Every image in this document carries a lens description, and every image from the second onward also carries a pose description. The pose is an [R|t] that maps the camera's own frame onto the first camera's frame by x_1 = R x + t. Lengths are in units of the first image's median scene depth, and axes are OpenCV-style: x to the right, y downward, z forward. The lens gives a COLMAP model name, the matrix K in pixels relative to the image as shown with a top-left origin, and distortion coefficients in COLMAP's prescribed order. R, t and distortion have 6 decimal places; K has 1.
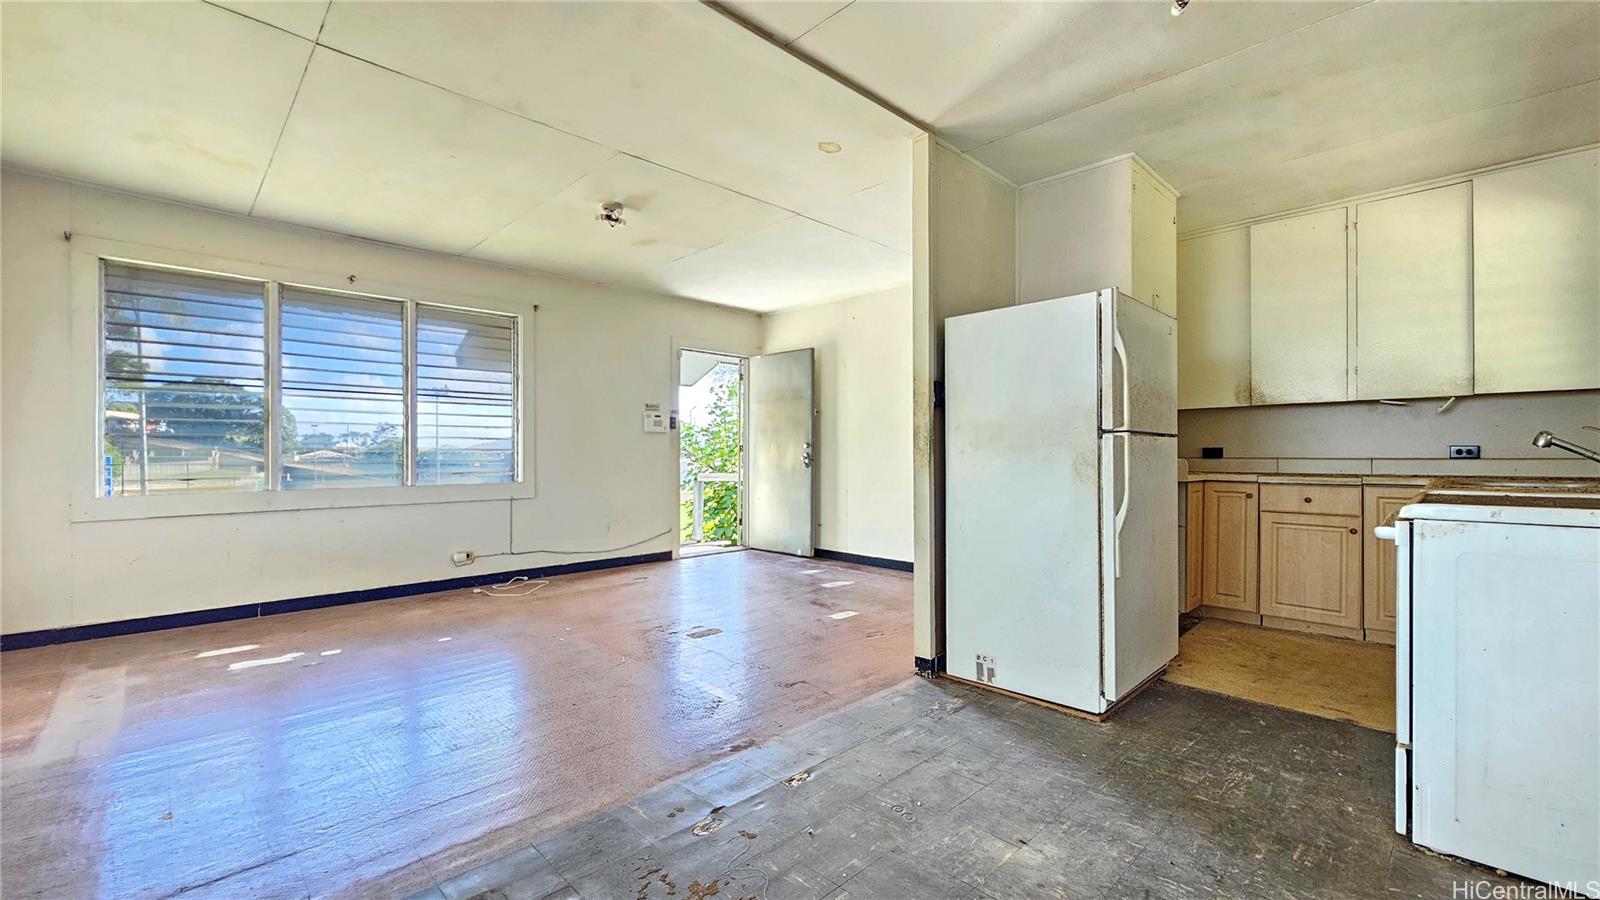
lens RADIAL K [[663.1, 0, 806.4], [0, 663.1, 456.9], [0, 0, 1]] dist [-0.000026, -0.000217]
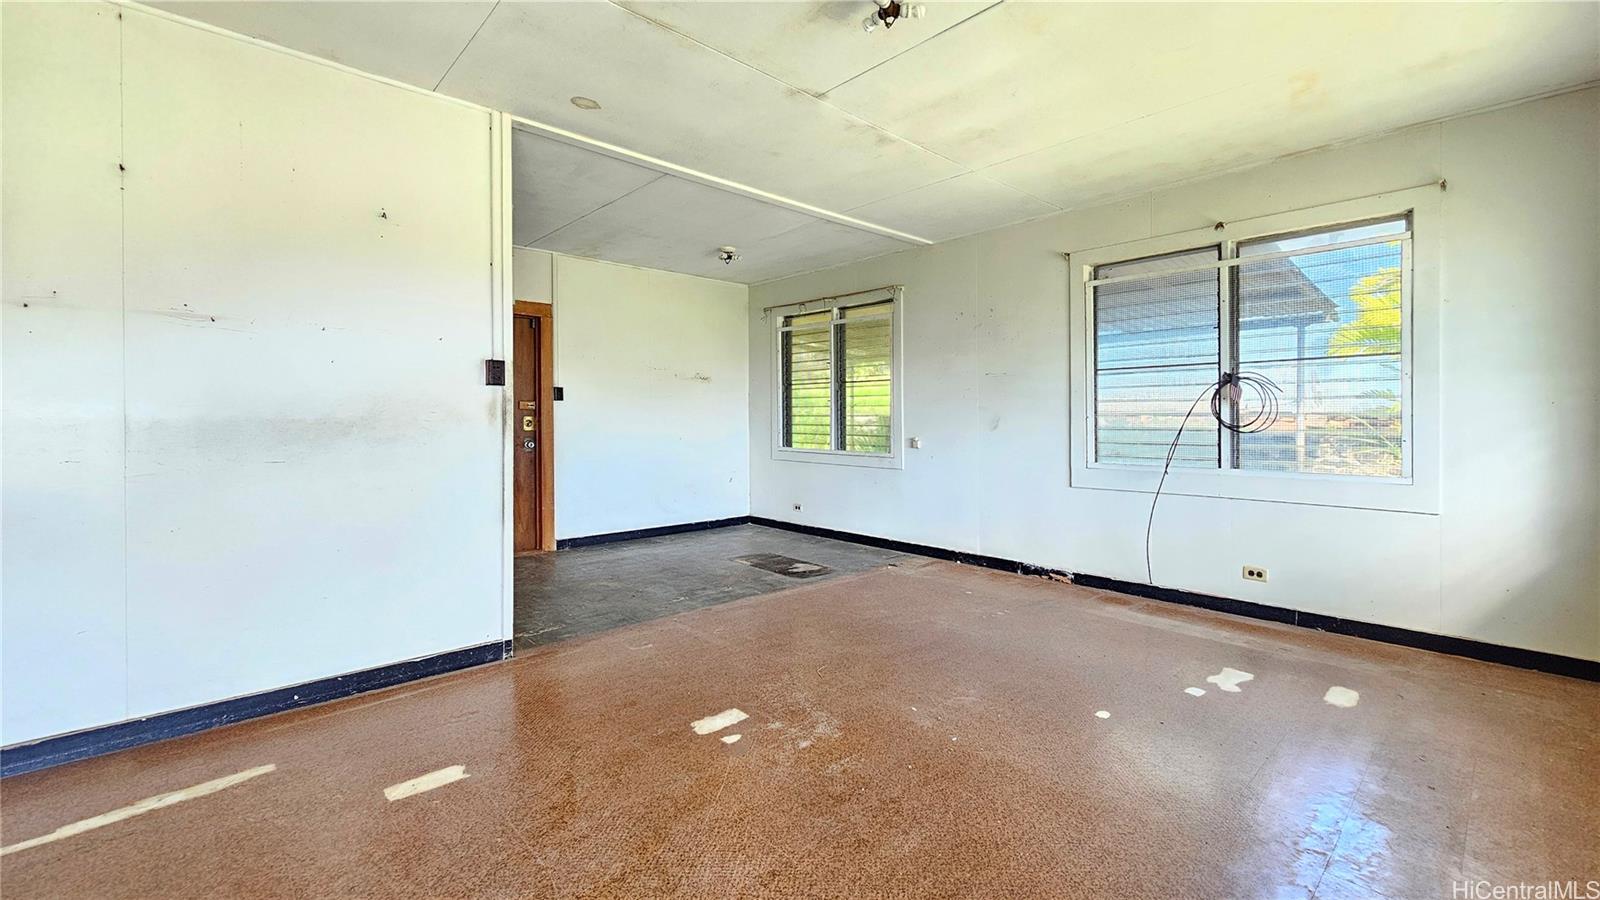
lens RADIAL K [[663.1, 0, 794.7], [0, 663.1, 427.5], [0, 0, 1]] dist [-0.000026, -0.000217]
pose [[-0.999028, -0.001790, 0.044039, -0.153732], [-0.001102, 0.999877, 0.015643, -0.016493], [-0.044061, 0.015580, -0.998907, 0.974693]]
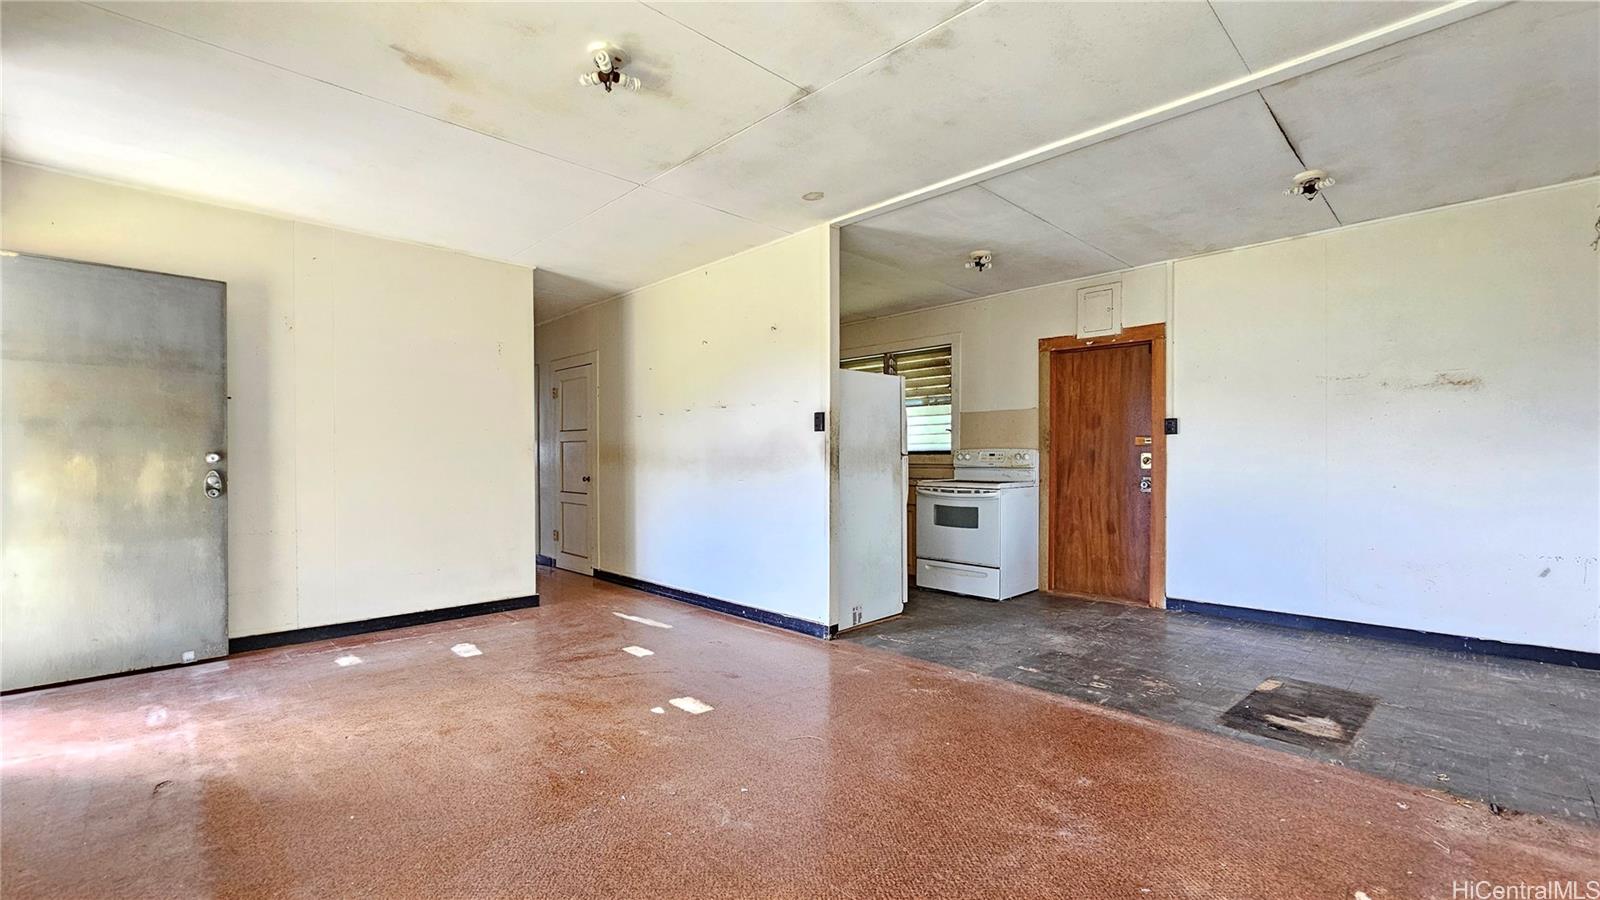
lens RADIAL K [[663.1, 0, 804.0], [0, 663.1, 462.5], [0, 0, 1]] dist [-0.000026, -0.000217]
pose [[0.007573, -0.010552, 0.999916, -0.555642], [0.005079, 0.999932, 0.010513, -0.015739], [-0.999958, 0.004999, 0.007626, 0.514471]]
